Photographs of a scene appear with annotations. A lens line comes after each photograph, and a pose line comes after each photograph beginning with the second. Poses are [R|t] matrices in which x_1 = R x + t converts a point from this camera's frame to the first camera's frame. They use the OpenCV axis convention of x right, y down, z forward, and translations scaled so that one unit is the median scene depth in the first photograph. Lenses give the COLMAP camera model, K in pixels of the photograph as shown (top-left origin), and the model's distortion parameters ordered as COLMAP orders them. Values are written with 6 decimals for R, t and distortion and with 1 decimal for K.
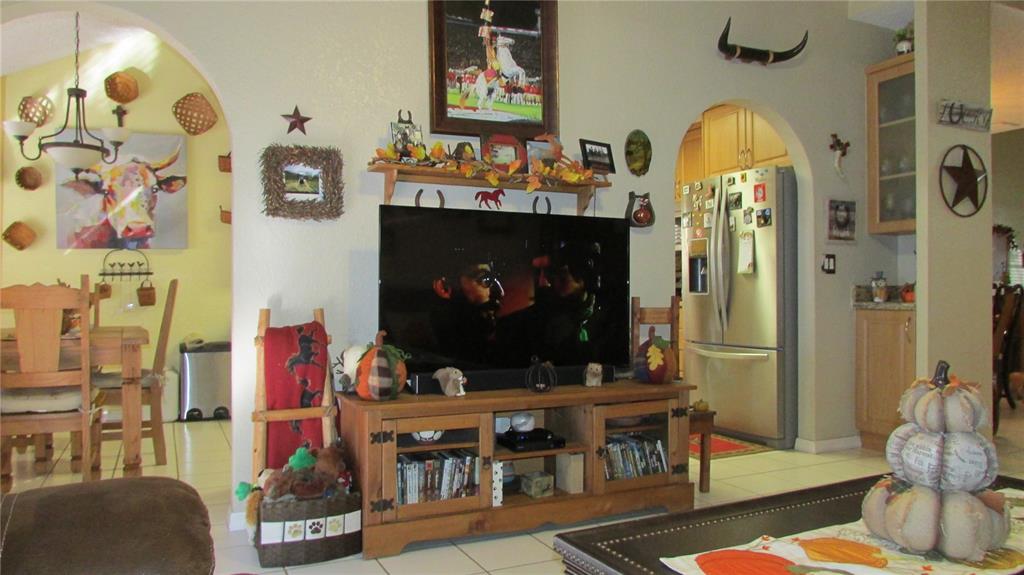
lens RADIAL K [[727.2, 0, 506.9], [0, 727.2, 293.6], [0, 0, 1]] dist [-0.022842, 0.000127]
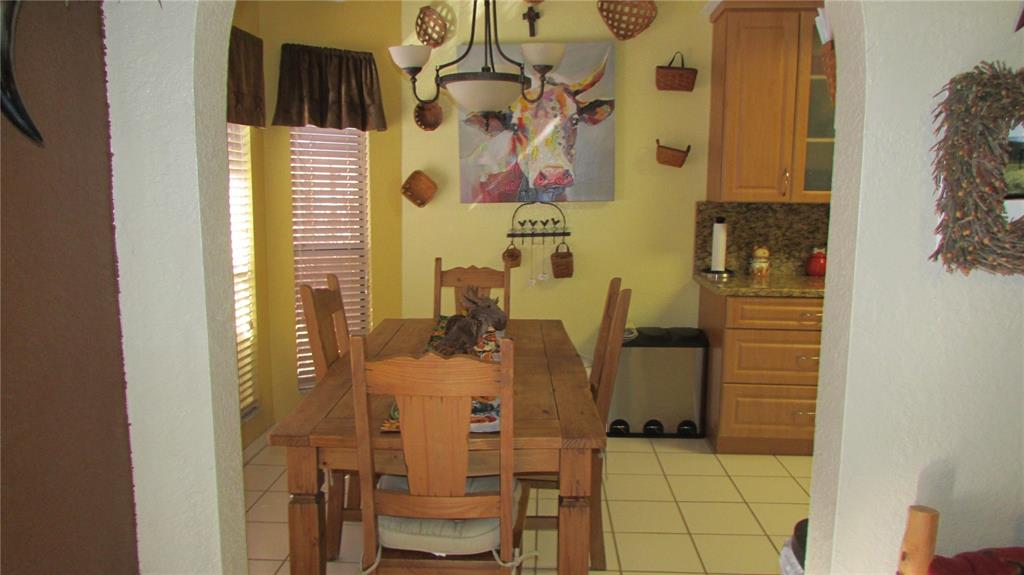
lens RADIAL K [[730.3, 0, 514.3], [0, 730.3, 293.5], [0, 0, 1]] dist [-0.021196, 0.002520]
pose [[0.885160, 0.071518, -0.459758, -0.190290], [-0.004949, 0.989508, 0.144395, -0.078036], [0.465261, -0.125537, 0.876226, 0.303219]]
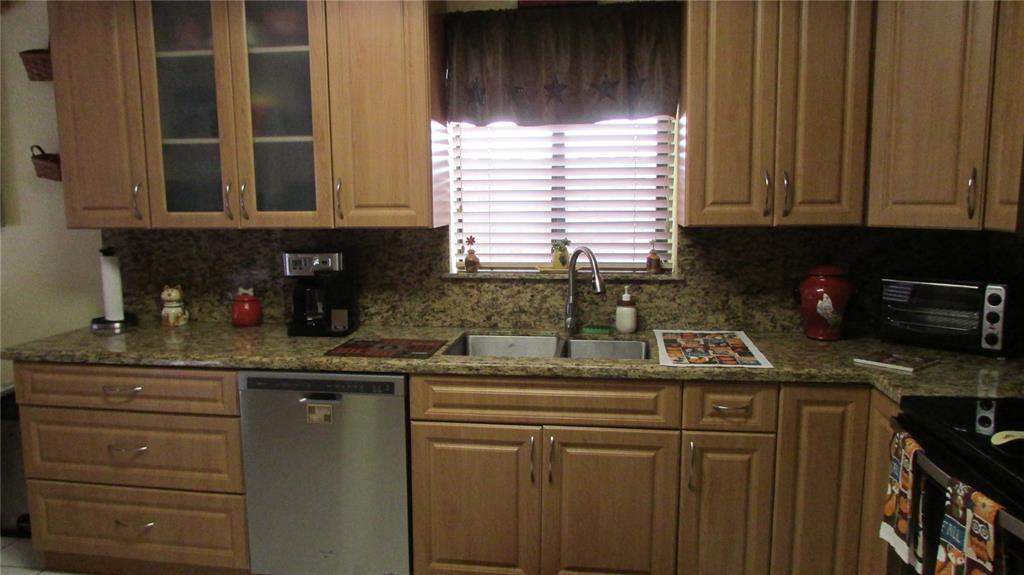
lens RADIAL K [[727.2, 0, 506.9], [0, 727.2, 293.6], [0, 0, 1]] dist [-0.022842, 0.000127]
pose [[0.832410, 0.067454, -0.550040, 0.211124], [0.010918, 0.990375, 0.137977, -0.086847], [0.554053, -0.120859, 0.823662, 0.775329]]
